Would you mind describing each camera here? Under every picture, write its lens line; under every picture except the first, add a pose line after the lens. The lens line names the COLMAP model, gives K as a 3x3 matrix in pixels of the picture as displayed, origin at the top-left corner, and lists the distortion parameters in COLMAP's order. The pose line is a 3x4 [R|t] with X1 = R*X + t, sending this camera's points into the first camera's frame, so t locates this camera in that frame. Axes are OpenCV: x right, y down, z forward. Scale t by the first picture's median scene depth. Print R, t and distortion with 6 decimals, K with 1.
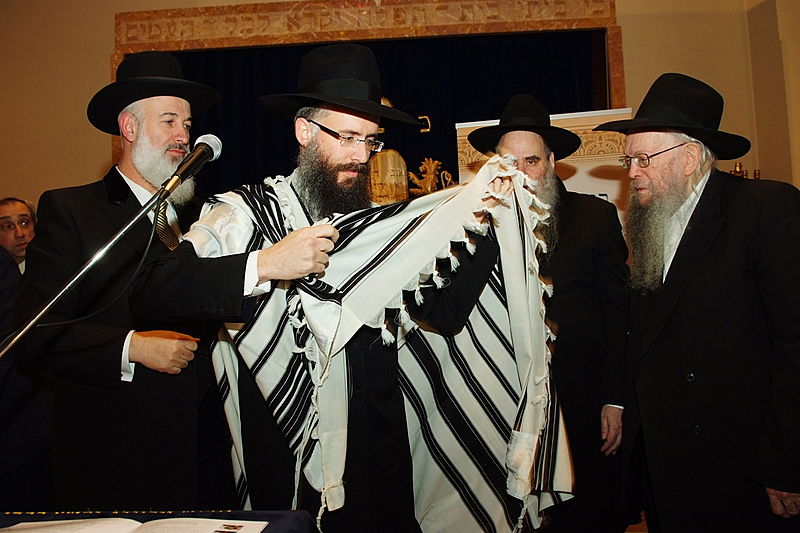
lens RADIAL K [[582.0, 0, 407.4], [0, 582.0, 269.0], [0, 0, 1]] dist [-0.018856, -0.023194]
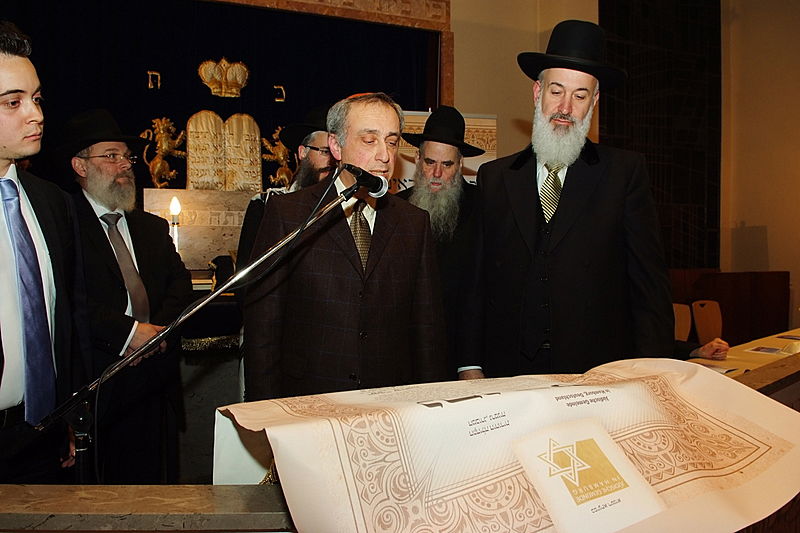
lens RADIAL K [[582.0, 0, 394.6], [0, 582.0, 265.2], [0, 0, 1]] dist [-0.018856, -0.023194]
pose [[0.926032, 0.026148, 0.376537, -0.171581], [-0.051224, 0.997074, 0.056738, -0.009833], [-0.373952, -0.071829, 0.924662, -0.077947]]
